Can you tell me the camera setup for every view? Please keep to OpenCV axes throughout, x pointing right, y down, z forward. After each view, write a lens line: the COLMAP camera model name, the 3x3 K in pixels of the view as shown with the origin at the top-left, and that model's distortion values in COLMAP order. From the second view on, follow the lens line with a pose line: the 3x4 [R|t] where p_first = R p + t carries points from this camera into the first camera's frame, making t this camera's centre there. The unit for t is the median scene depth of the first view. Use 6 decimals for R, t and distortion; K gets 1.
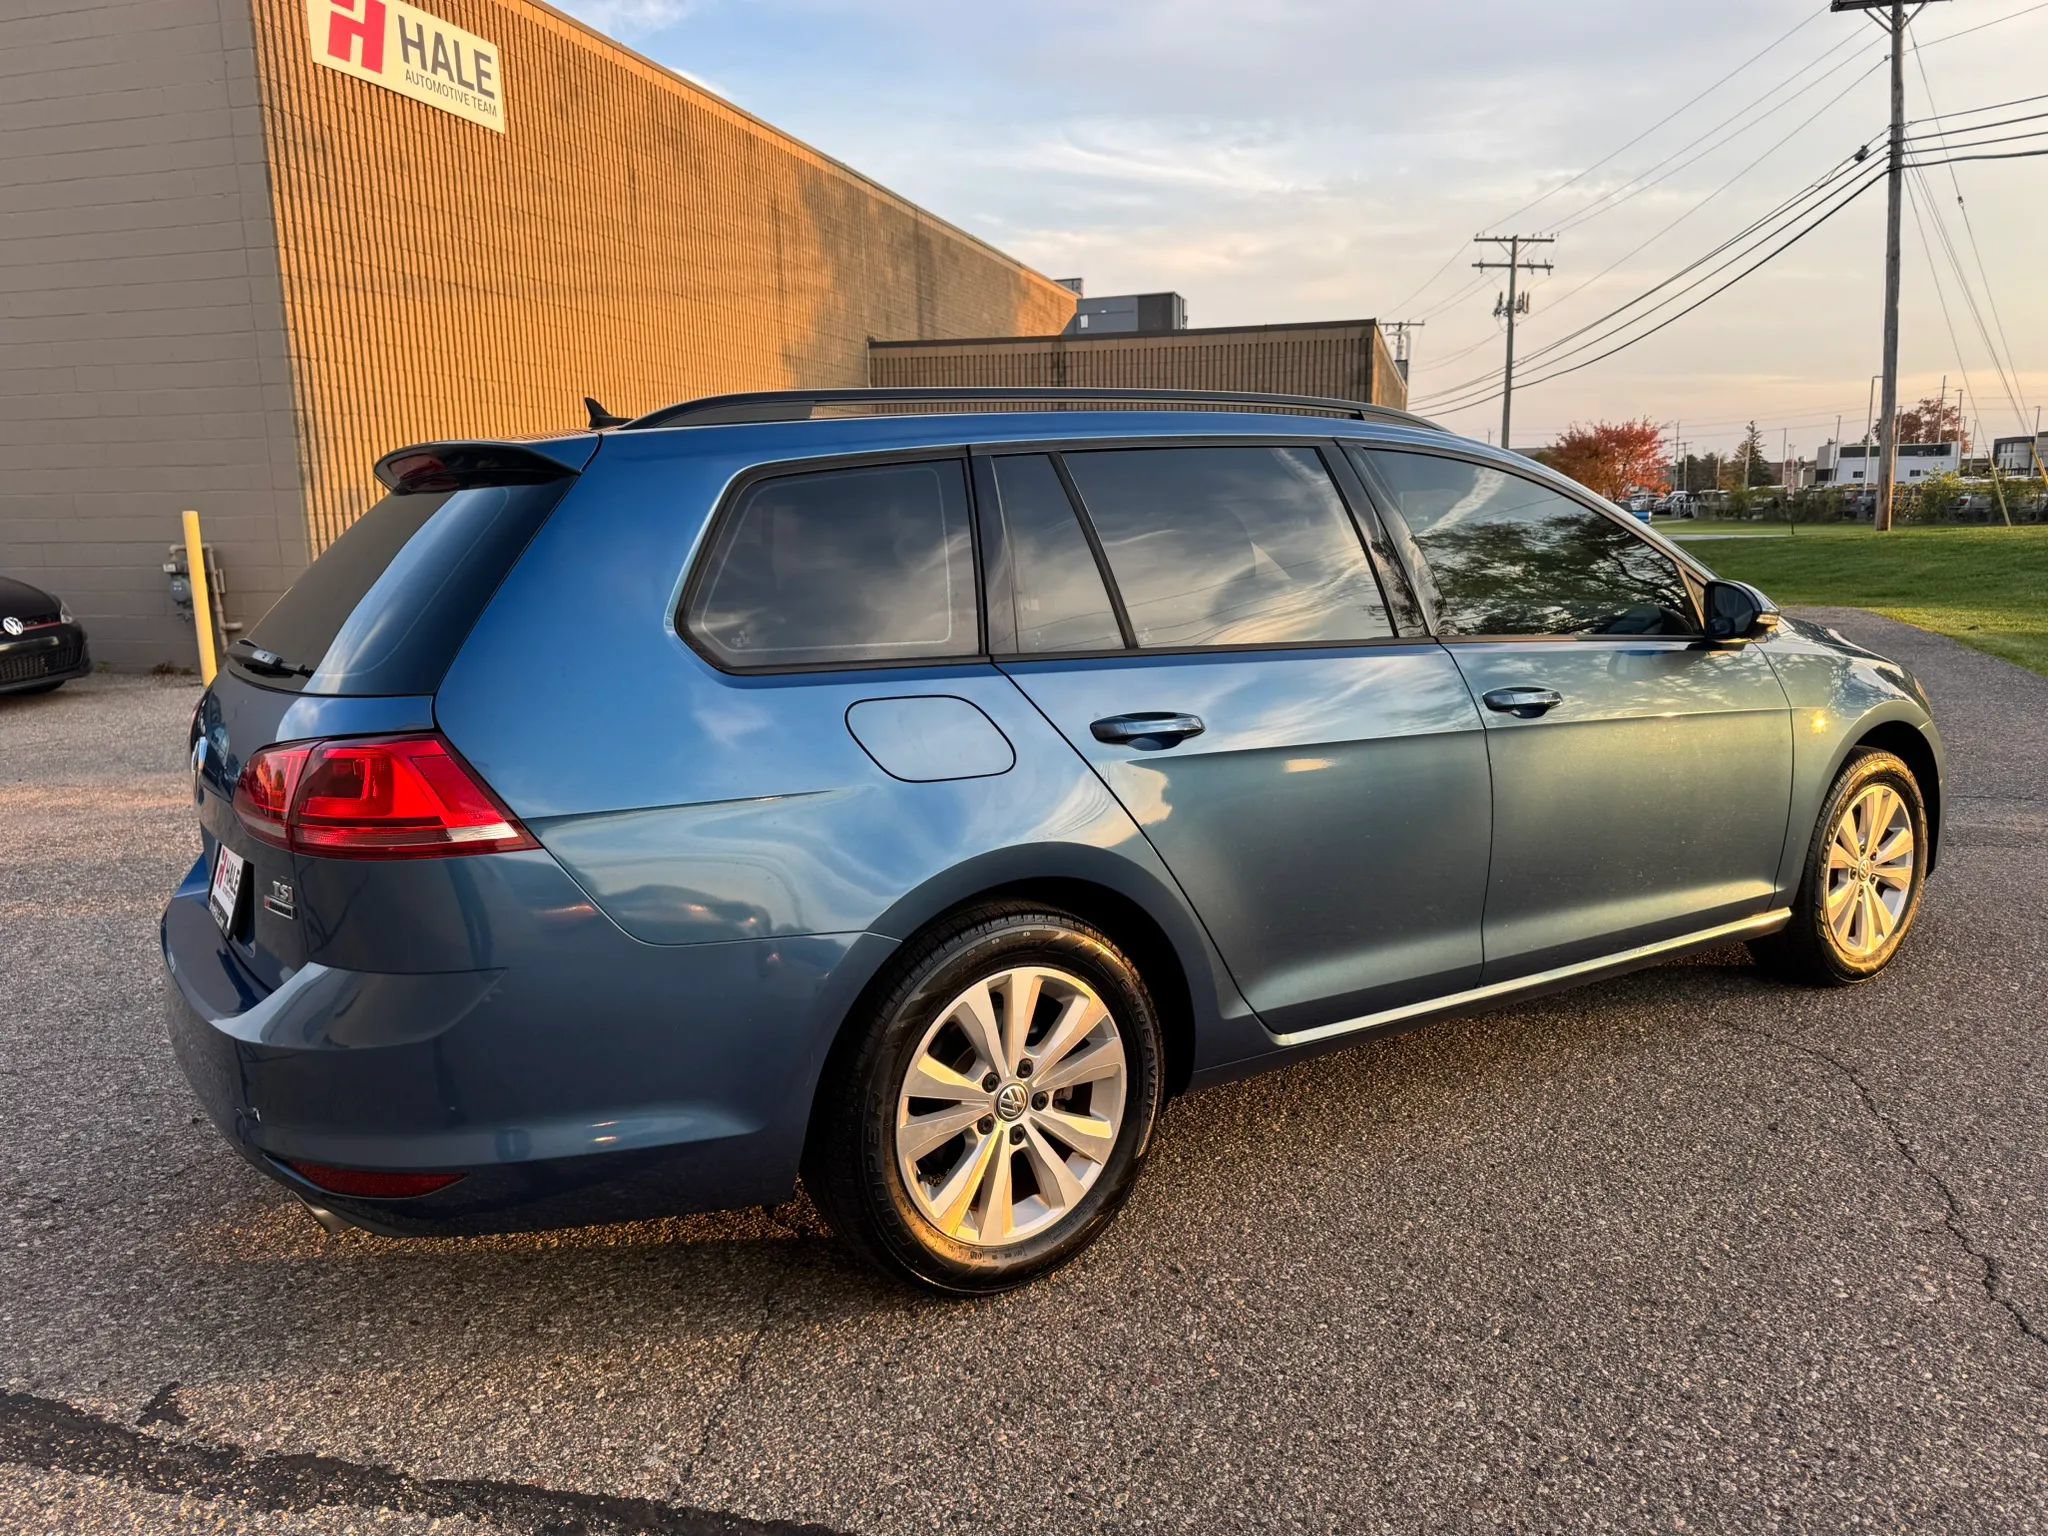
lens RADIAL K [[1453.7, 0, 1011.3], [0, 1453.7, 772.0], [0, 0, 1]] dist [0.065141, -0.072960]
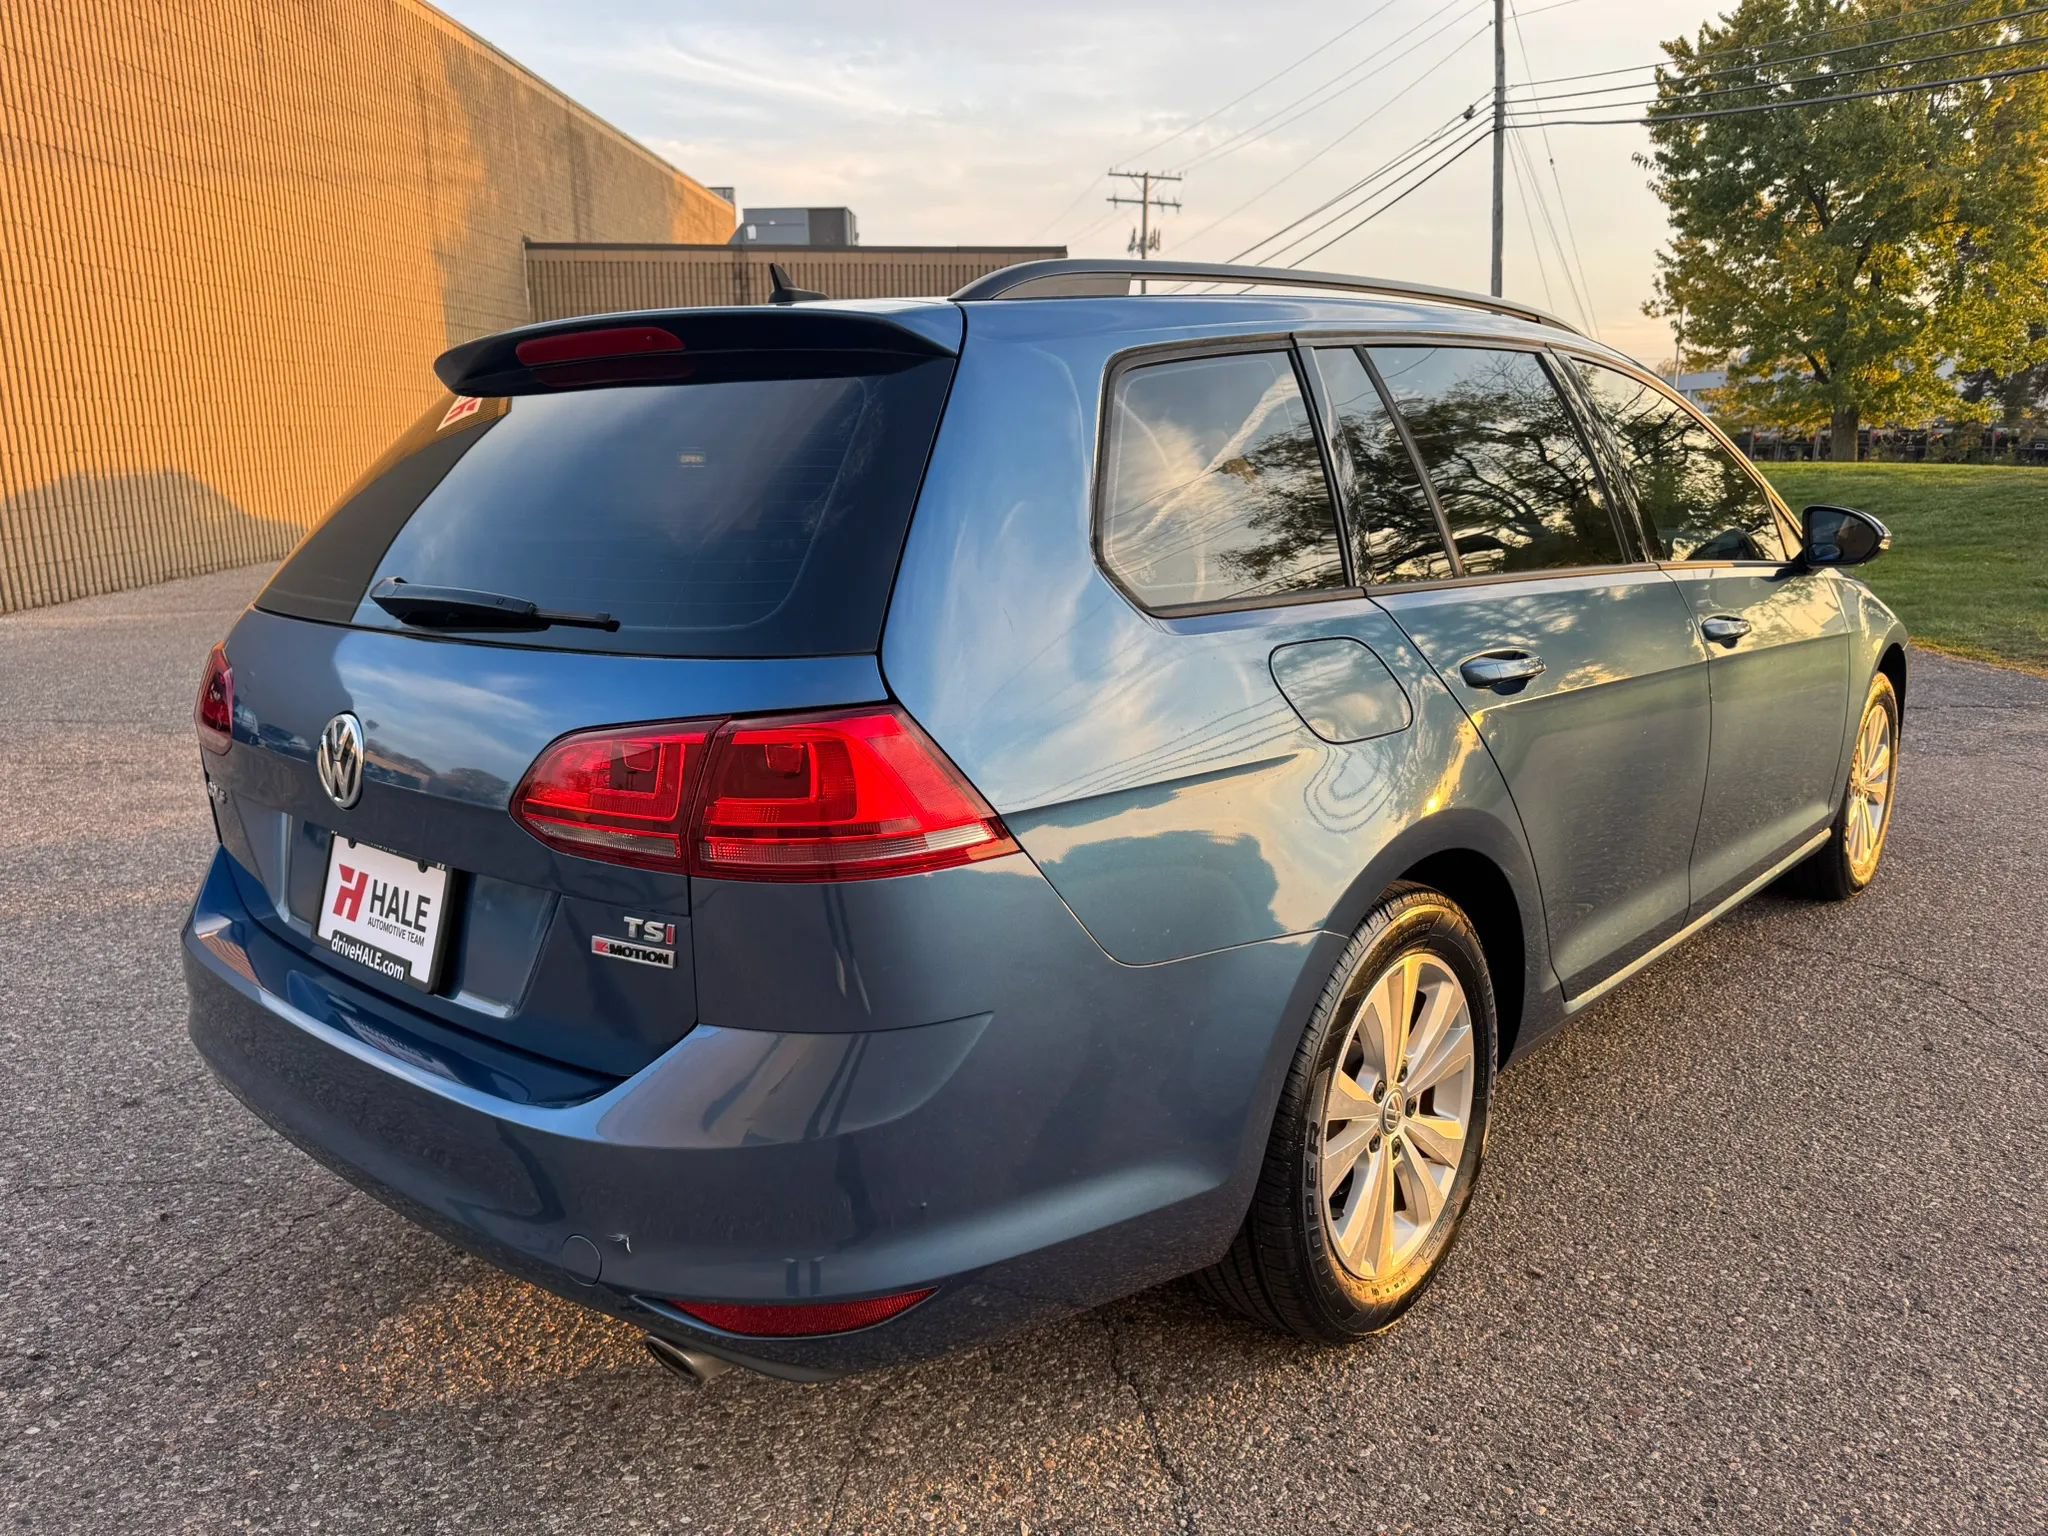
lens RADIAL K [[1477.0, 0, 1024.0], [0, 1477.0, 768.0], [0, 0, 1]] dist [0.005247, 0.003428]
pose [[0.968803, -0.040469, 0.244504, -0.069344], [0.029829, 0.998446, 0.047064, -0.003686], [-0.246029, -0.038303, 0.968505, 0.037380]]
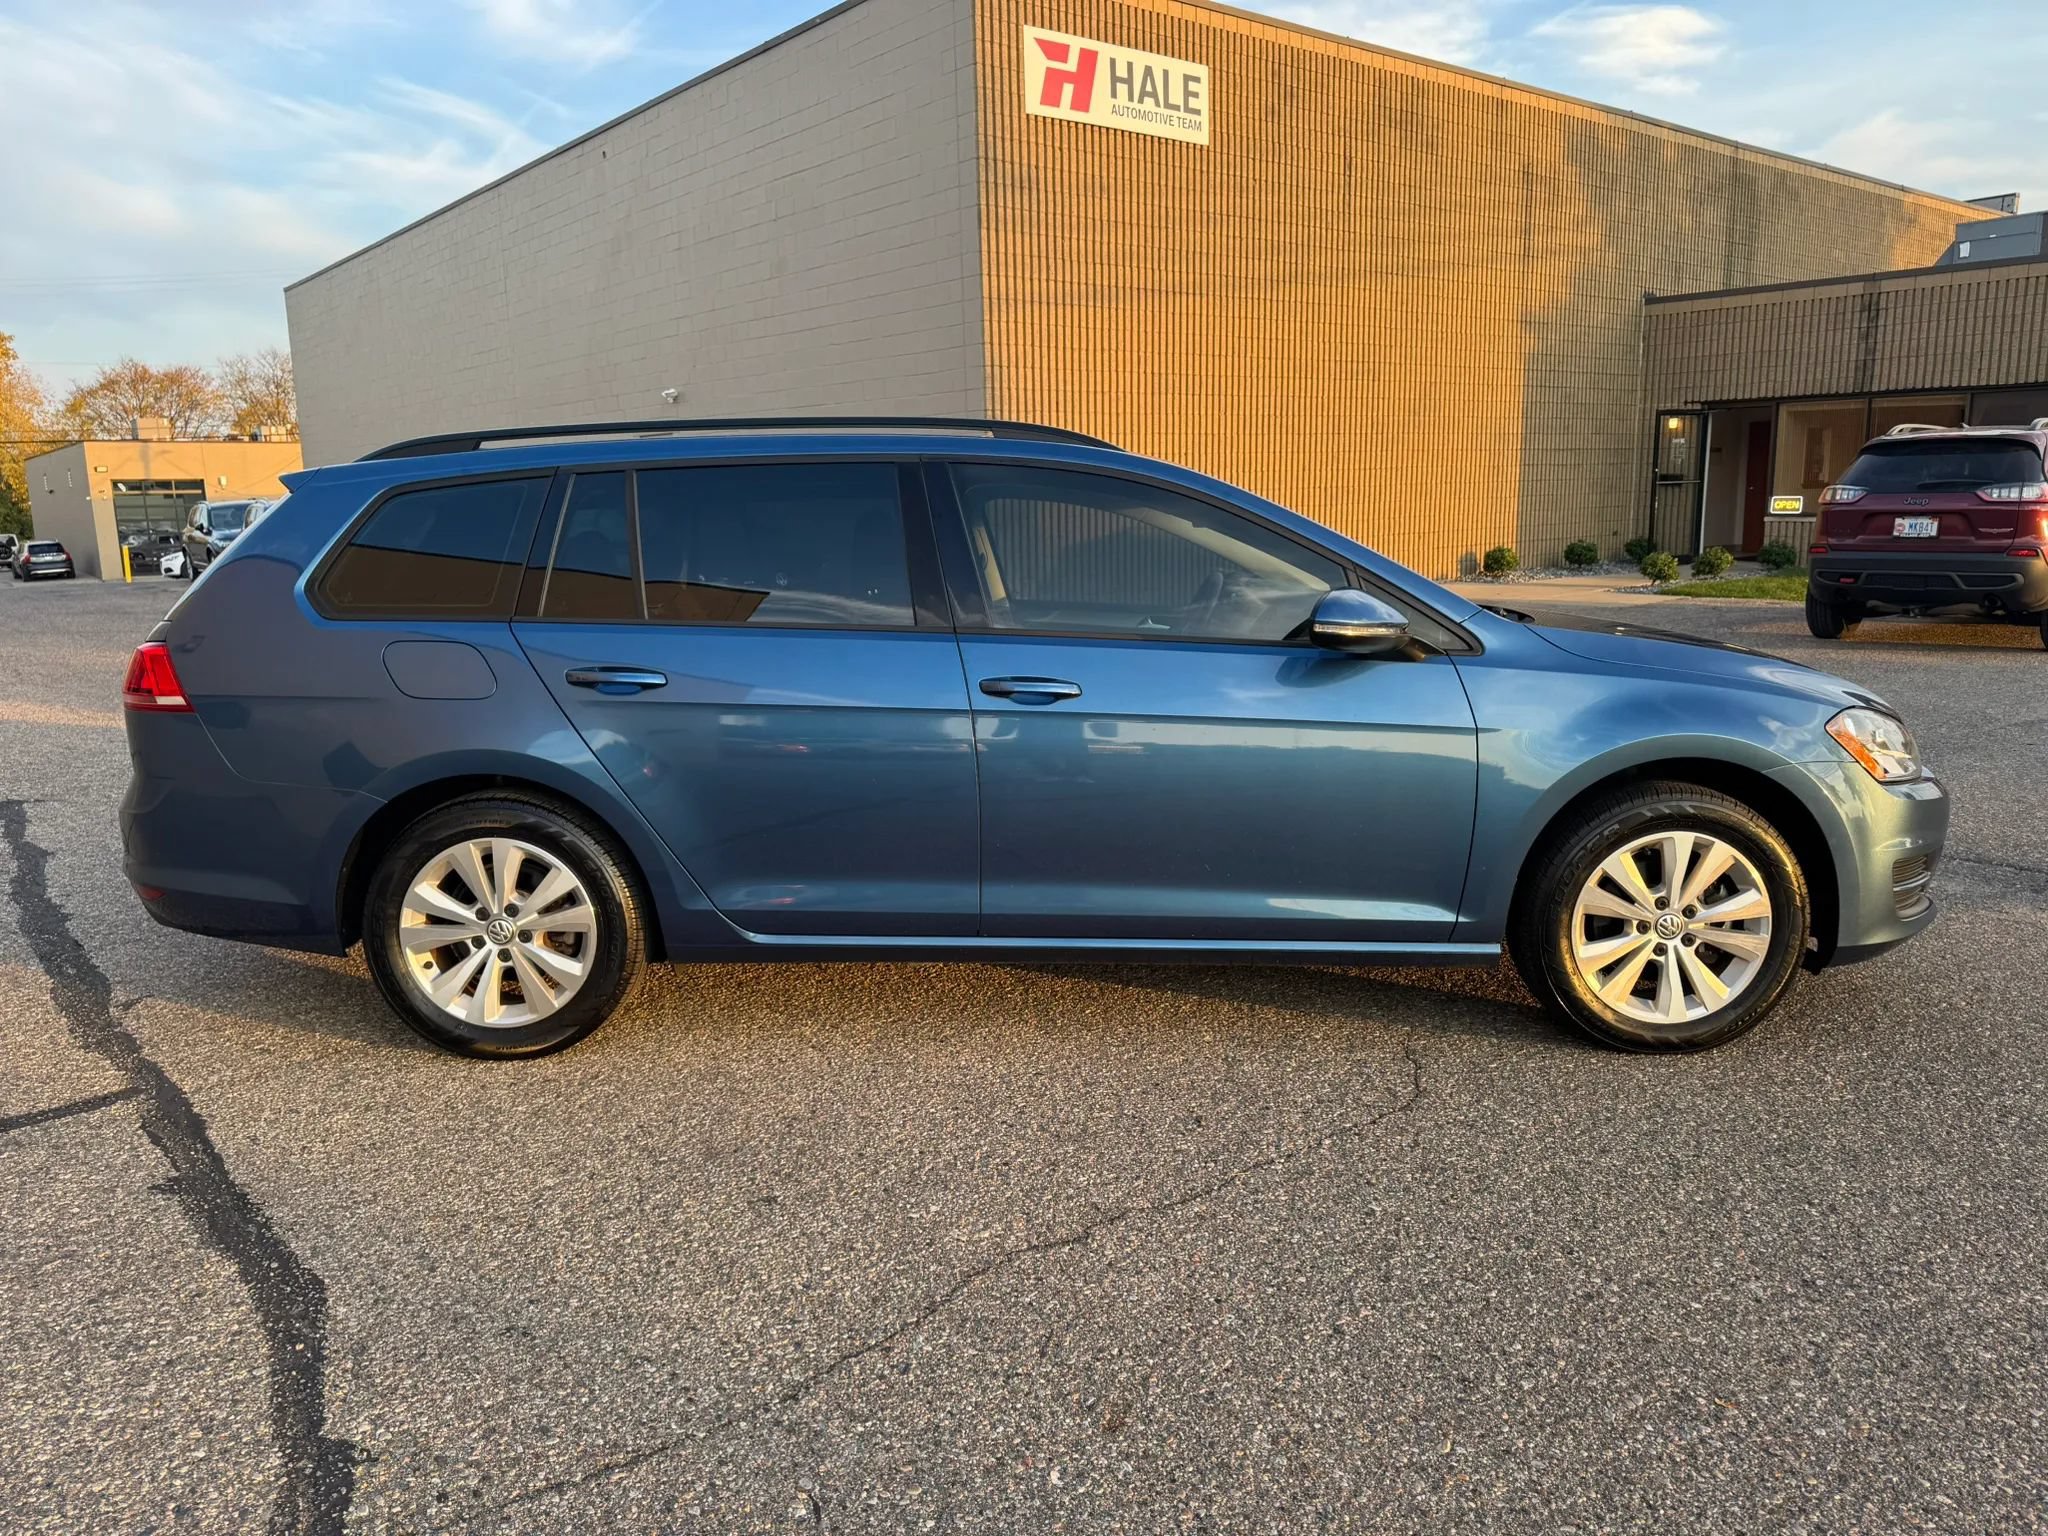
lens RADIAL K [[1485.4, 0, 1024.0], [0, 1485.4, 768.0], [0, 0, 1]] dist [-0.007429, -0.003501]
pose [[0.838733, 0.088515, -0.537302, 0.200040], [-0.080993, 0.996003, 0.037650, -0.005157], [0.538487, 0.011939, 0.842549, 0.007238]]
